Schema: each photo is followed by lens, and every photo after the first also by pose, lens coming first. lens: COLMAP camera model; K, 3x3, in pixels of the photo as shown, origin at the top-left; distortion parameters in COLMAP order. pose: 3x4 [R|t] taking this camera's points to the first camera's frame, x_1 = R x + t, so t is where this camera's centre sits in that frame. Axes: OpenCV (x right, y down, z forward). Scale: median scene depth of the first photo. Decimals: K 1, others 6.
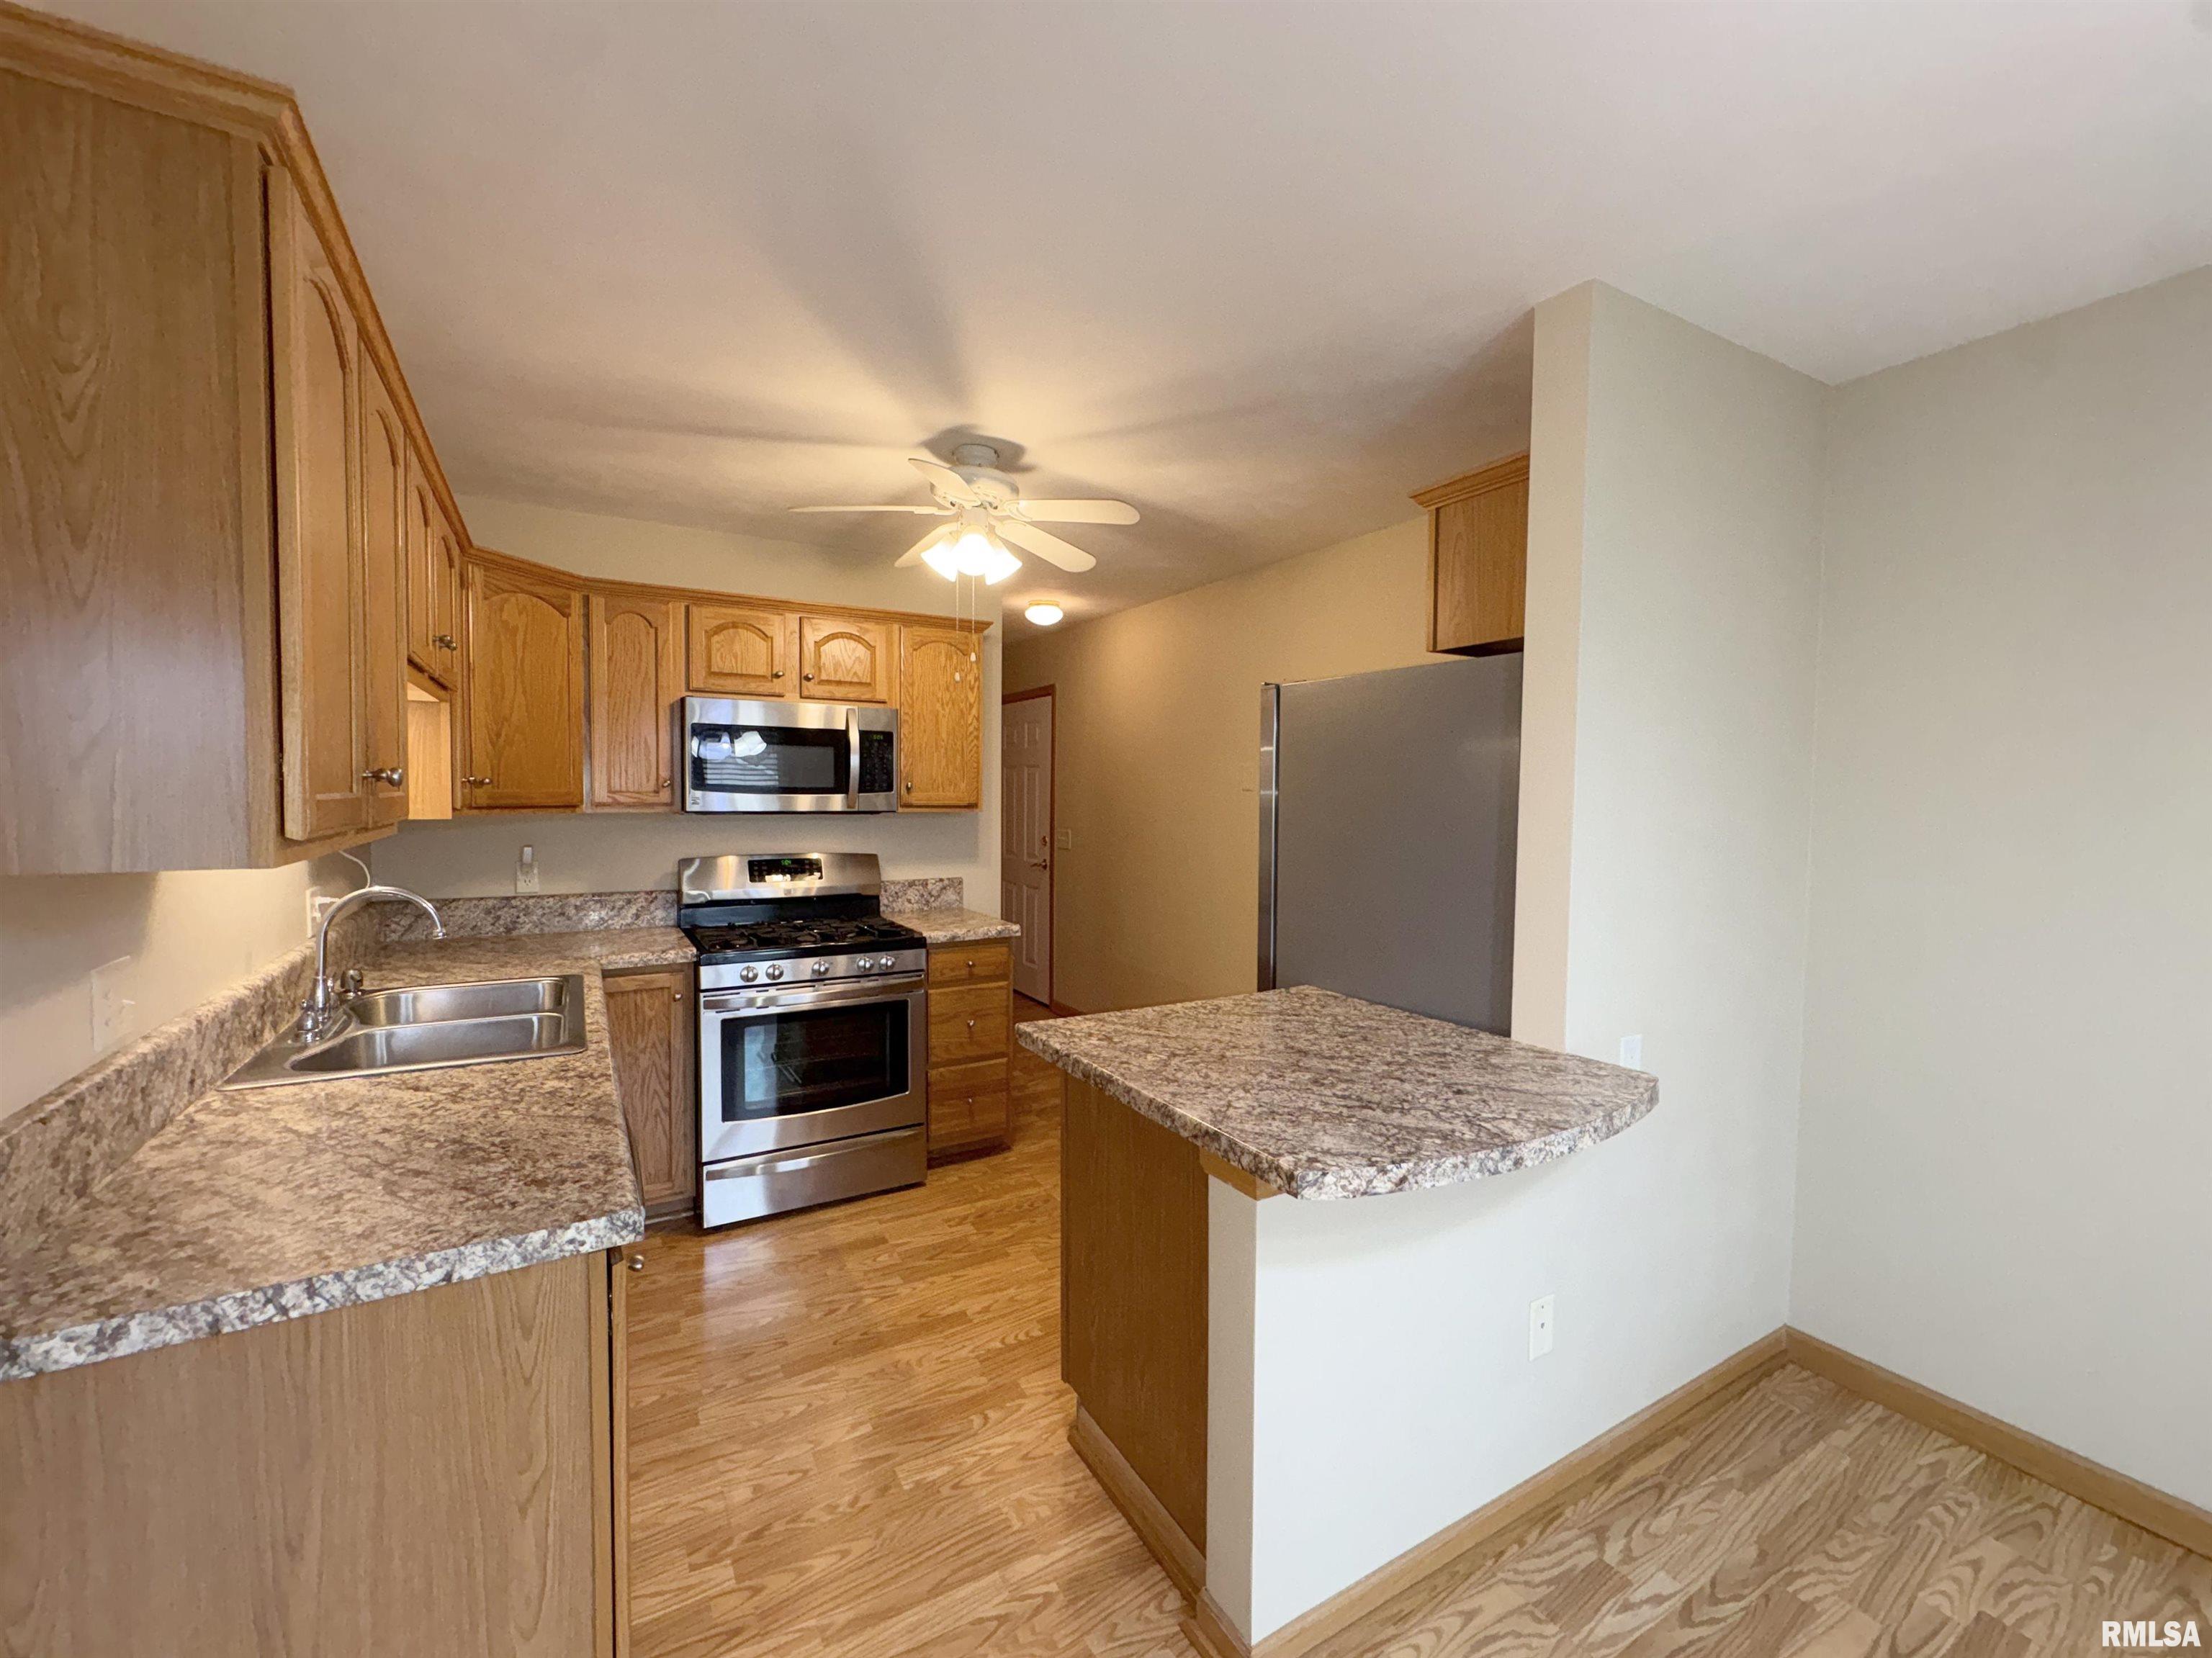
lens RADIAL K [[912.4, 0, 1106.0], [0, 912.4, 829.0], [0, 0, 1]] dist [-0.000792, 0.000552]
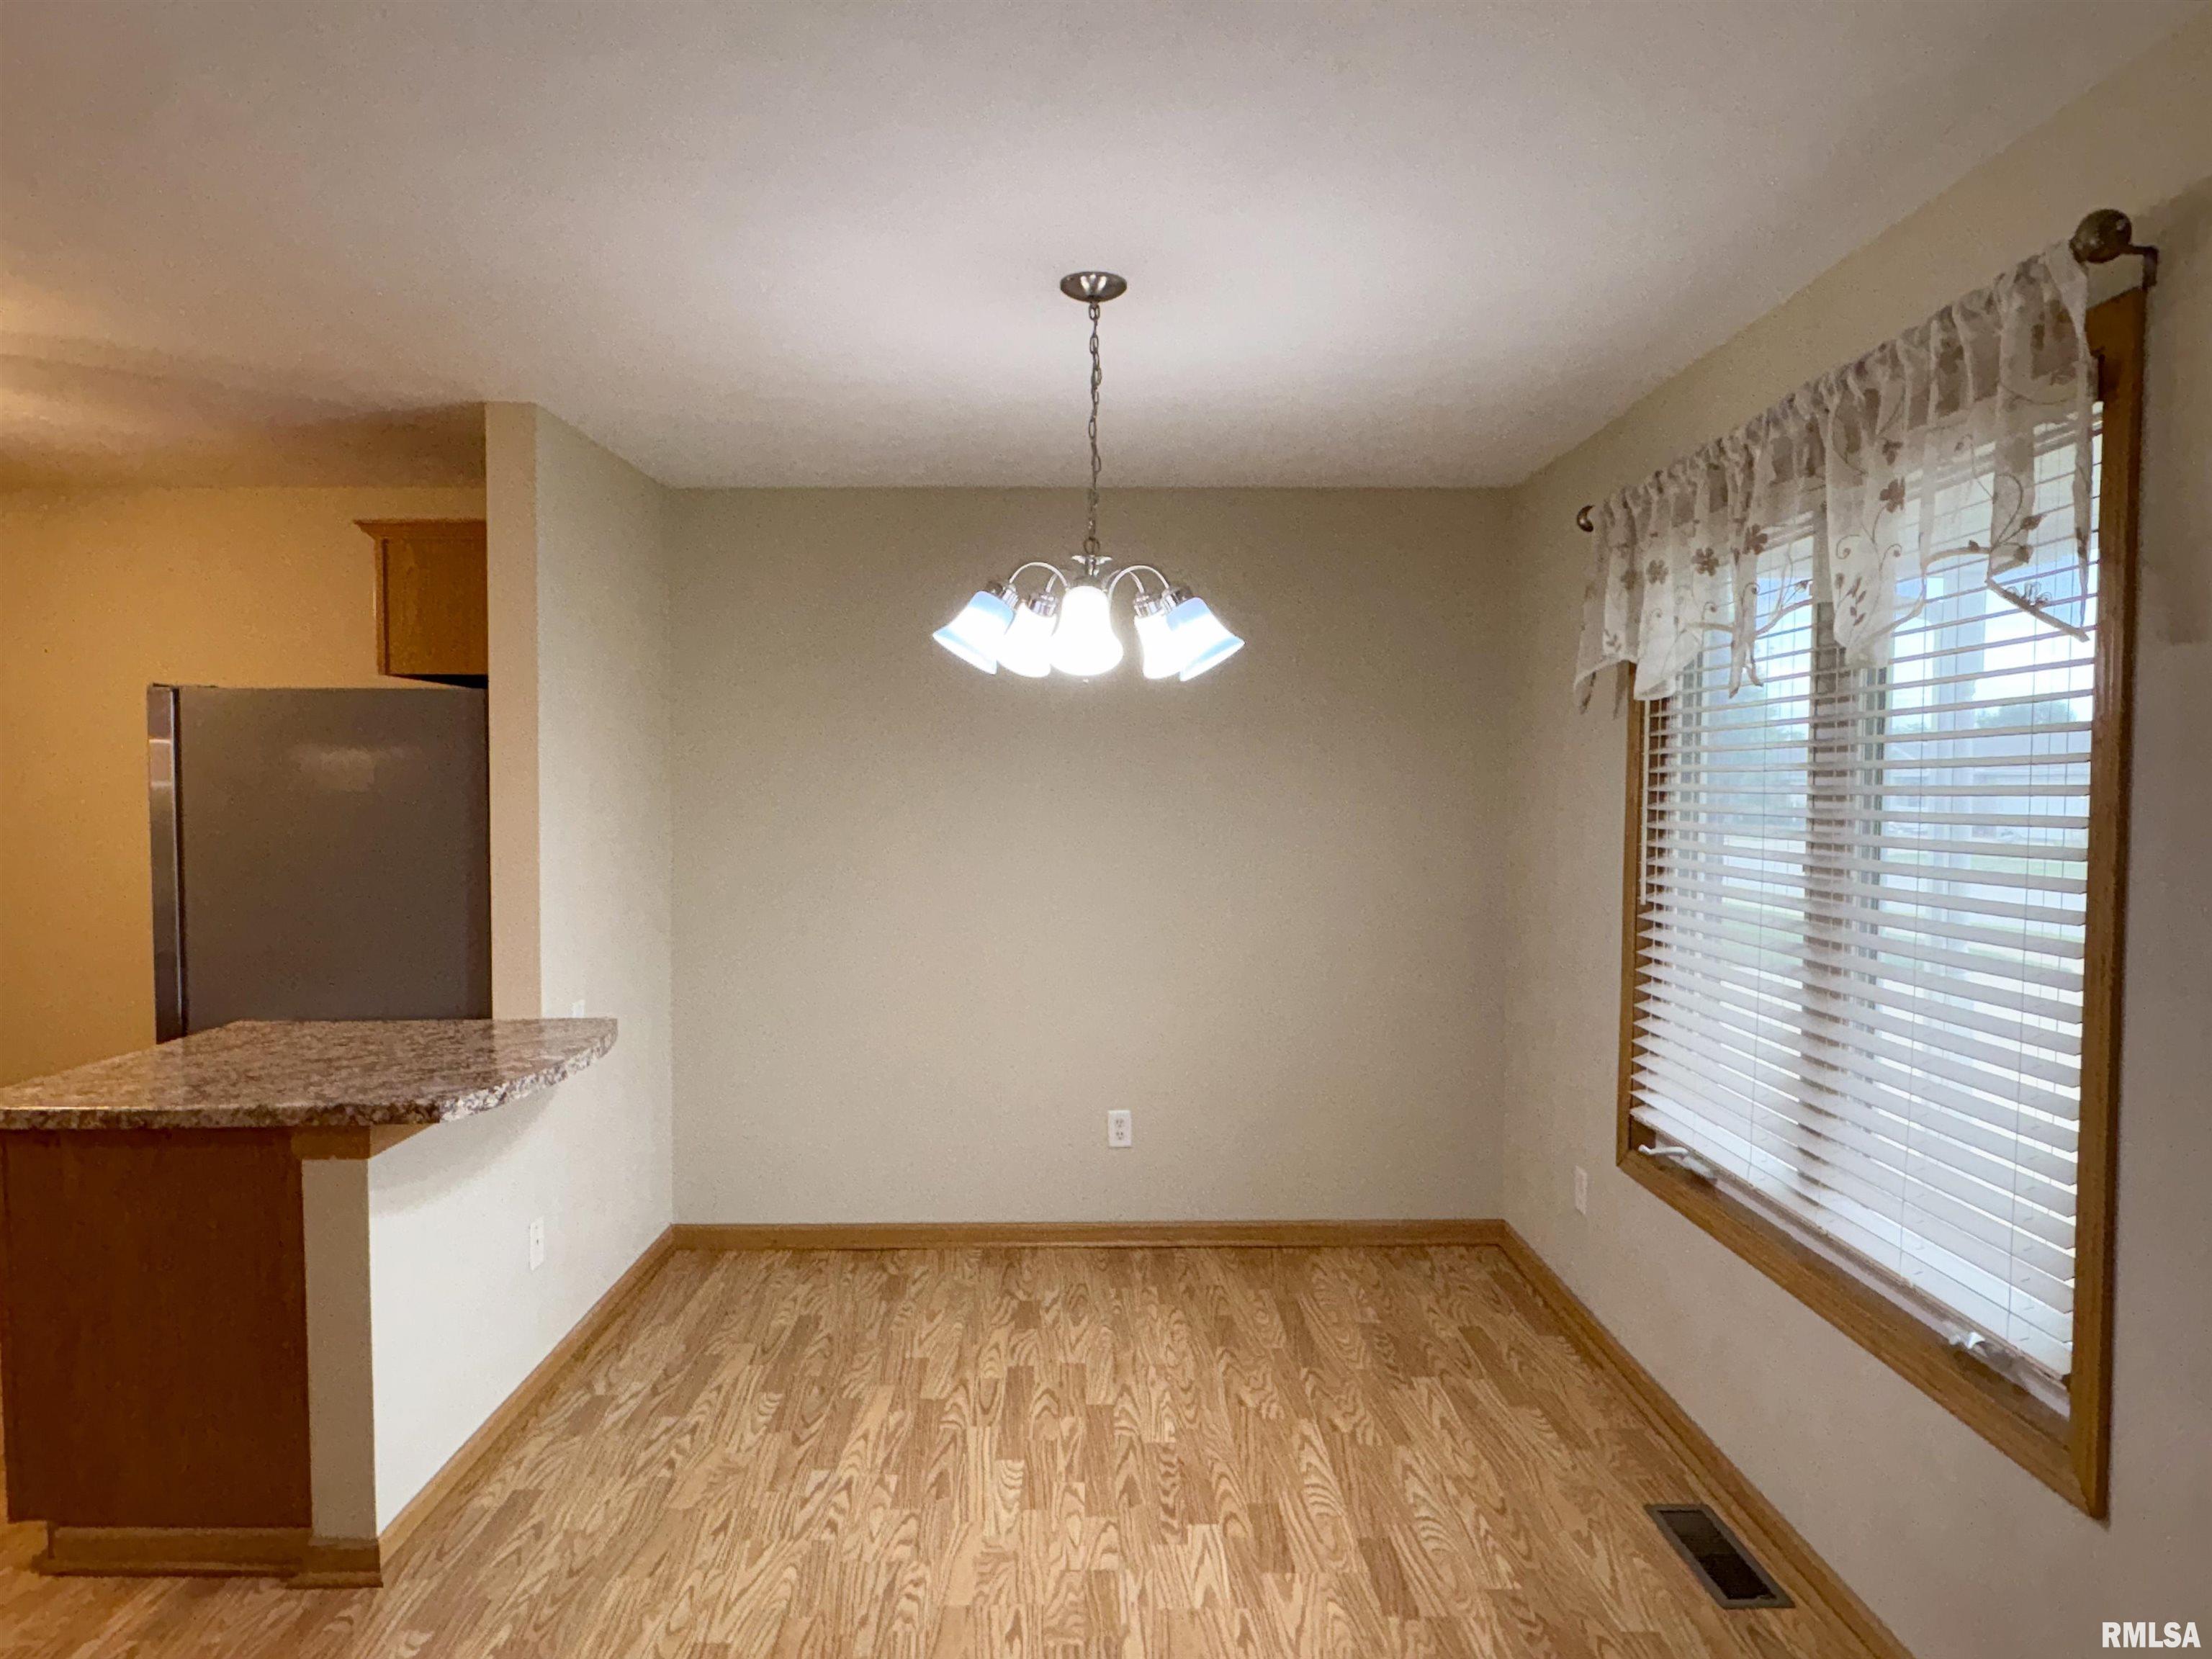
lens RADIAL K [[1318.8, 0, 1099.4], [0, 1318.8, 831.0], [0, 0, 1]] dist [-0.004176, 0.004056]
pose [[0.499691, -0.038611, 0.865343, -0.586825], [0.040900, 0.998943, 0.020955, -0.014302], [-0.865238, 0.024922, 0.500742, -0.498231]]
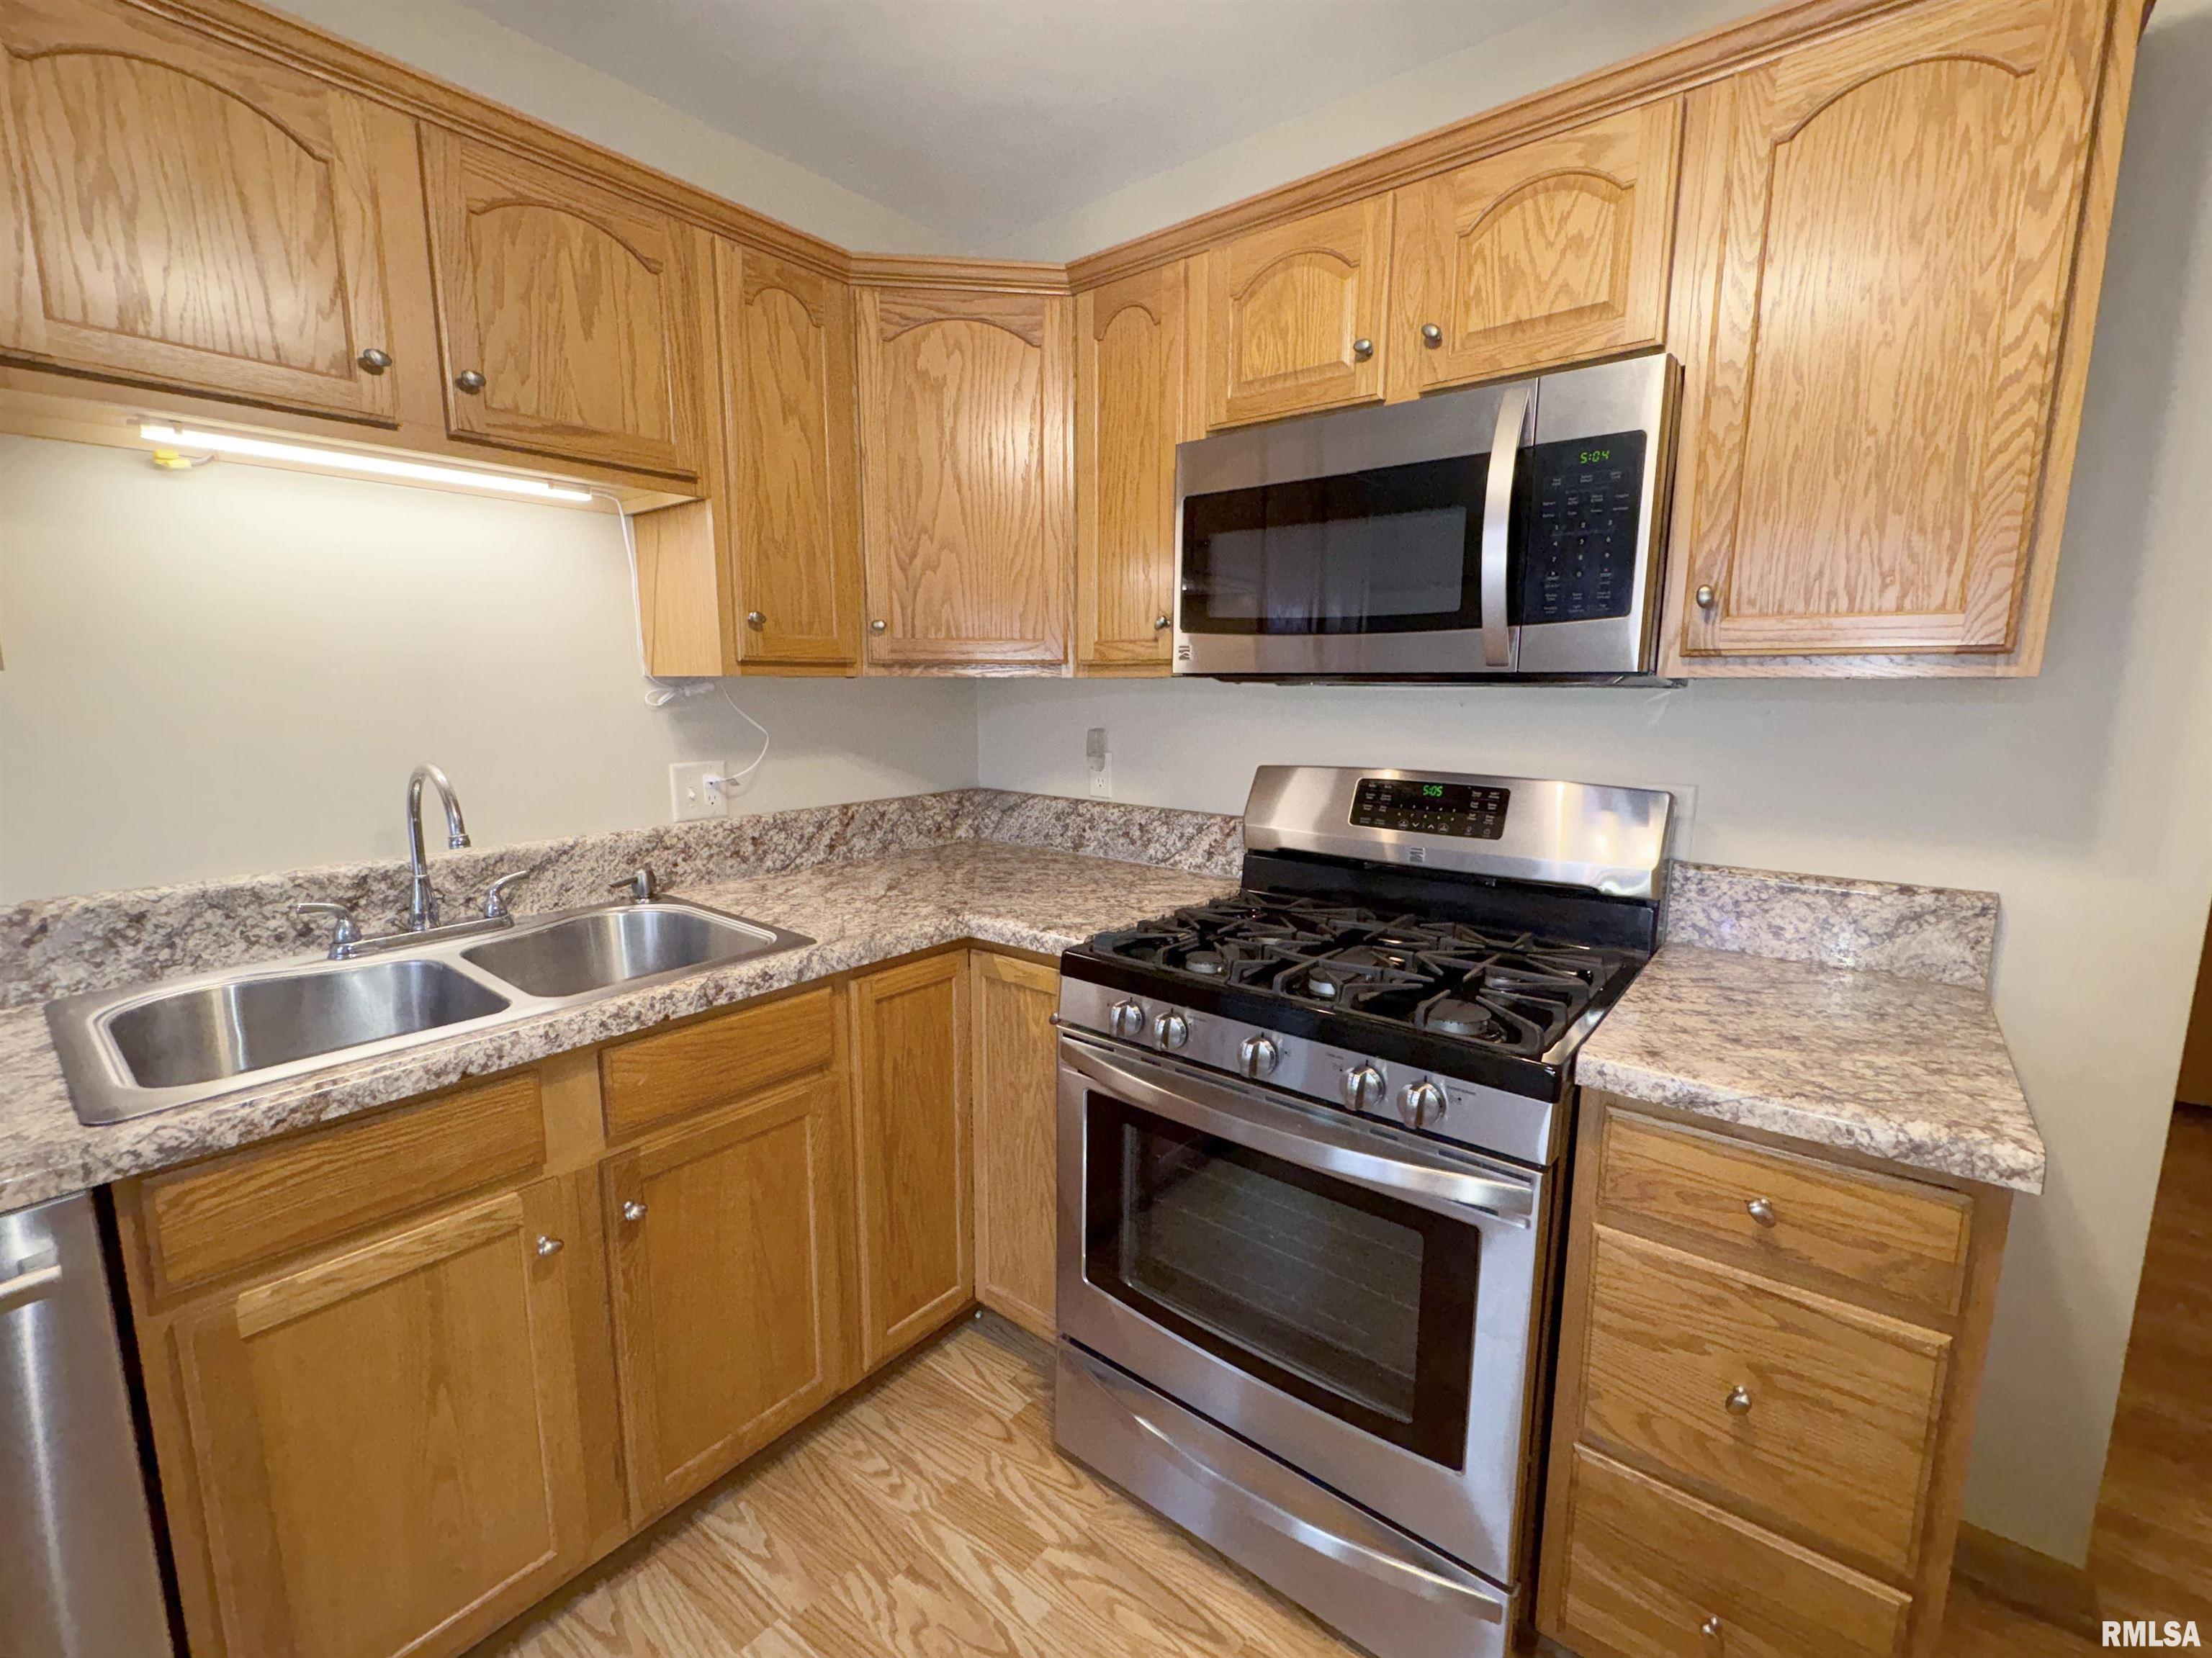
lens RADIAL K [[935.8, 0, 1106.0], [0, 935.8, 829.0], [0, 0, 1]] dist [-0.000724, -0.000134]
pose [[0.353585, 0.134374, -0.925700, 0.055526], [-0.038248, 0.990877, 0.129226, 0.001952], [0.934620, -0.010286, 0.355499, 1.205032]]
